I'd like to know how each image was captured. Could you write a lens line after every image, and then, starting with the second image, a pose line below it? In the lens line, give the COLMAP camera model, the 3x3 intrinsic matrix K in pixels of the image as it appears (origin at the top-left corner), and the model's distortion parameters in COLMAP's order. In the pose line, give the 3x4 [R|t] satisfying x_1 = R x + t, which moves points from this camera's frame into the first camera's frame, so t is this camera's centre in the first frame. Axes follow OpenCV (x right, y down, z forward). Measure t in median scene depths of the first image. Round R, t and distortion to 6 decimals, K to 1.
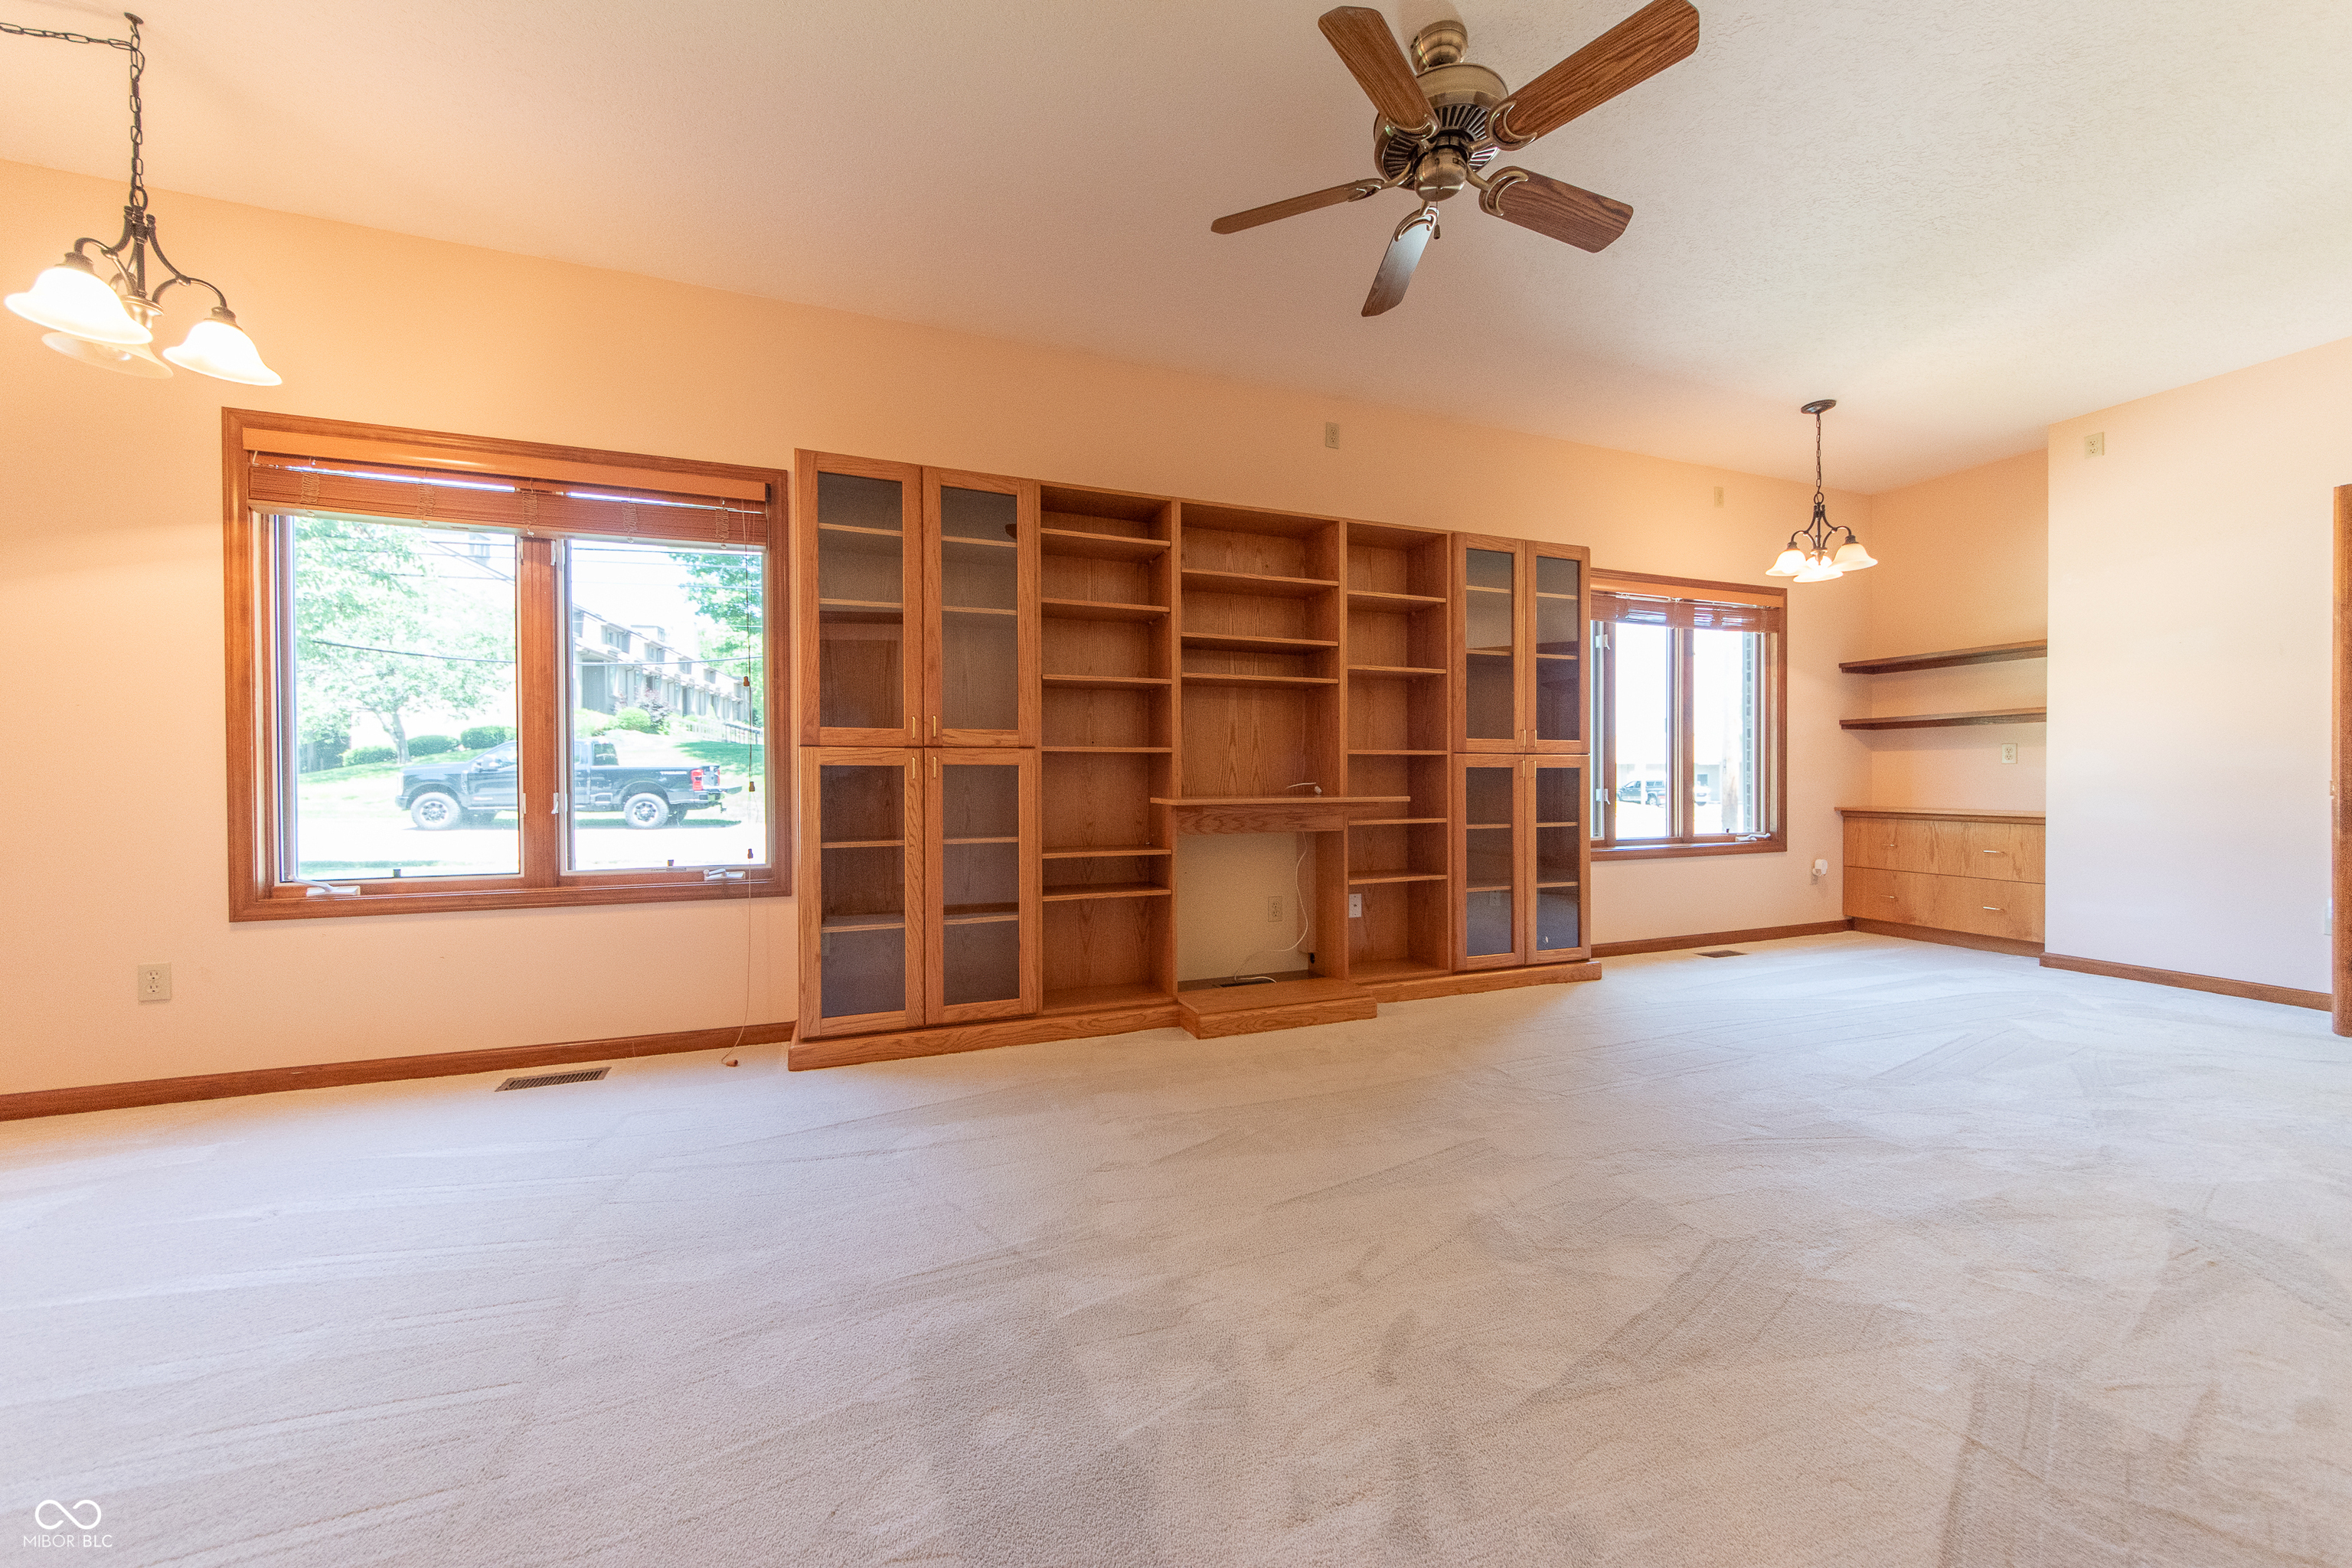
lens RADIAL K [[844.7, 0, 1181.4], [0, 844.7, 783.9], [0, 0, 1]] dist [-0.001496, -0.000019]
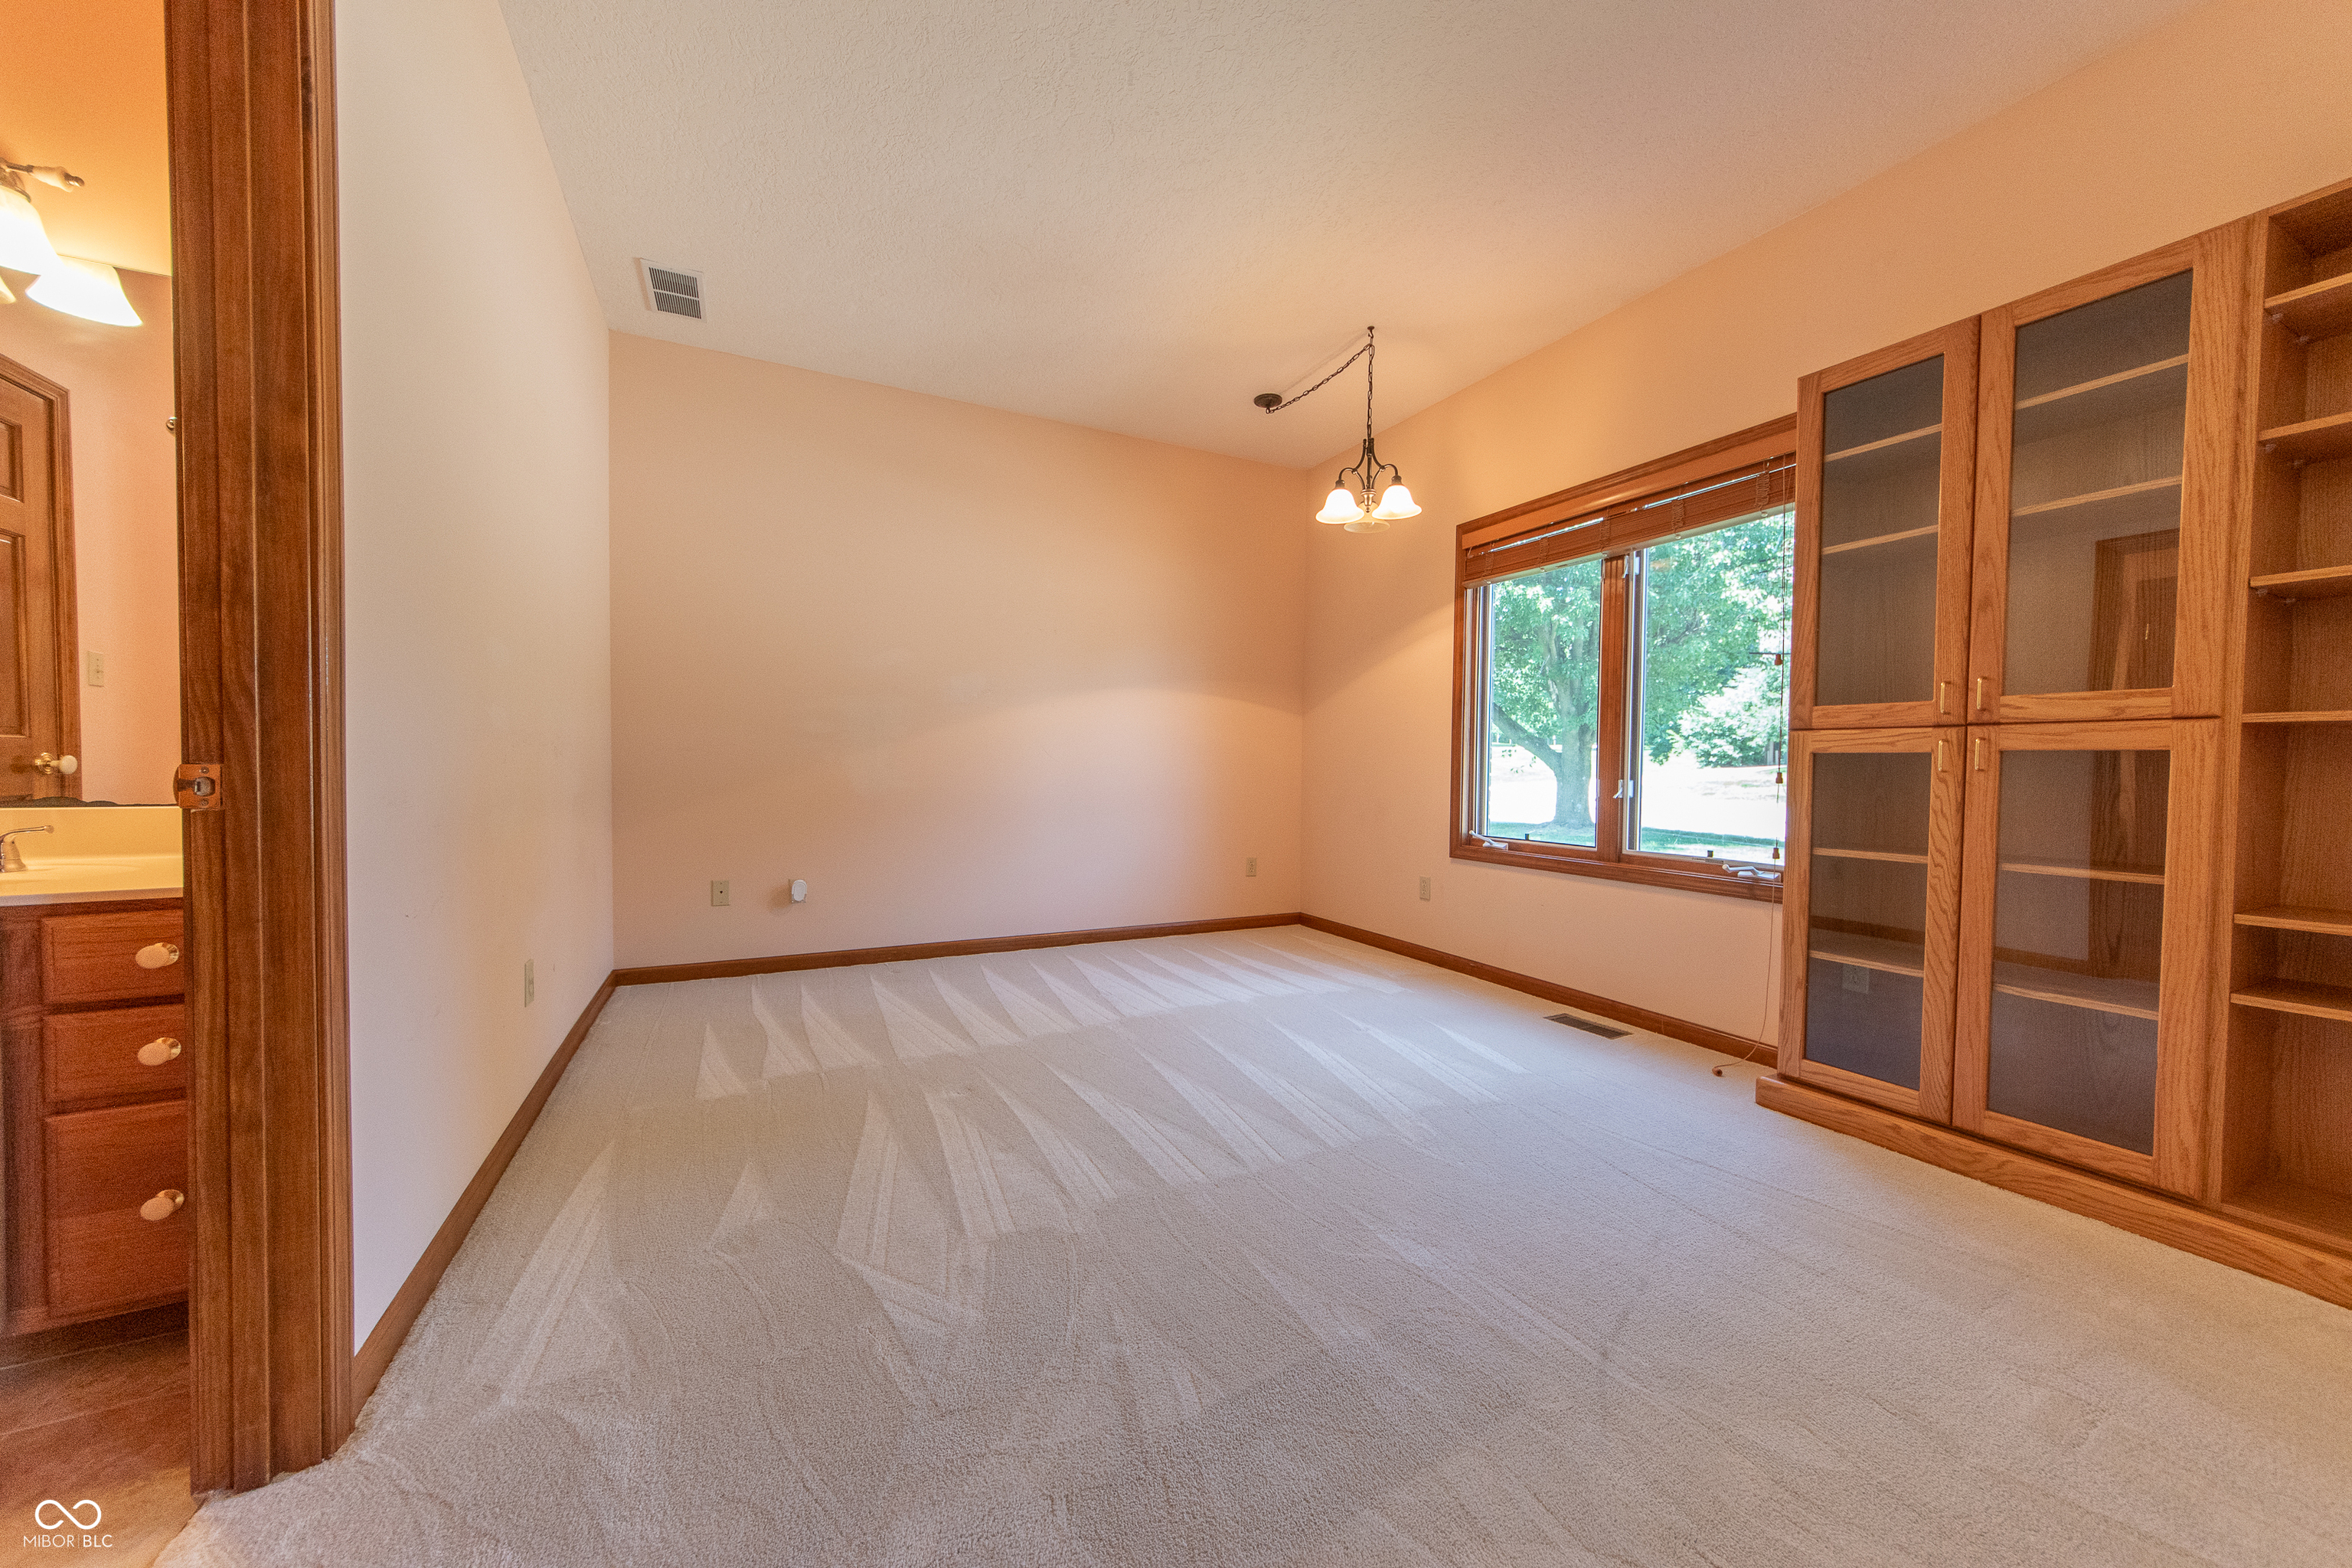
lens RADIAL K [[844.7, 0, 1173.4], [0, 844.7, 780.1], [0, 0, 1]] dist [-0.001496, -0.000019]
pose [[0.098817, 0.023011, -0.994840, 0.323307], [-0.017164, 0.999623, 0.021416, -0.002495], [0.994958, 0.014960, 0.099175, 0.292582]]
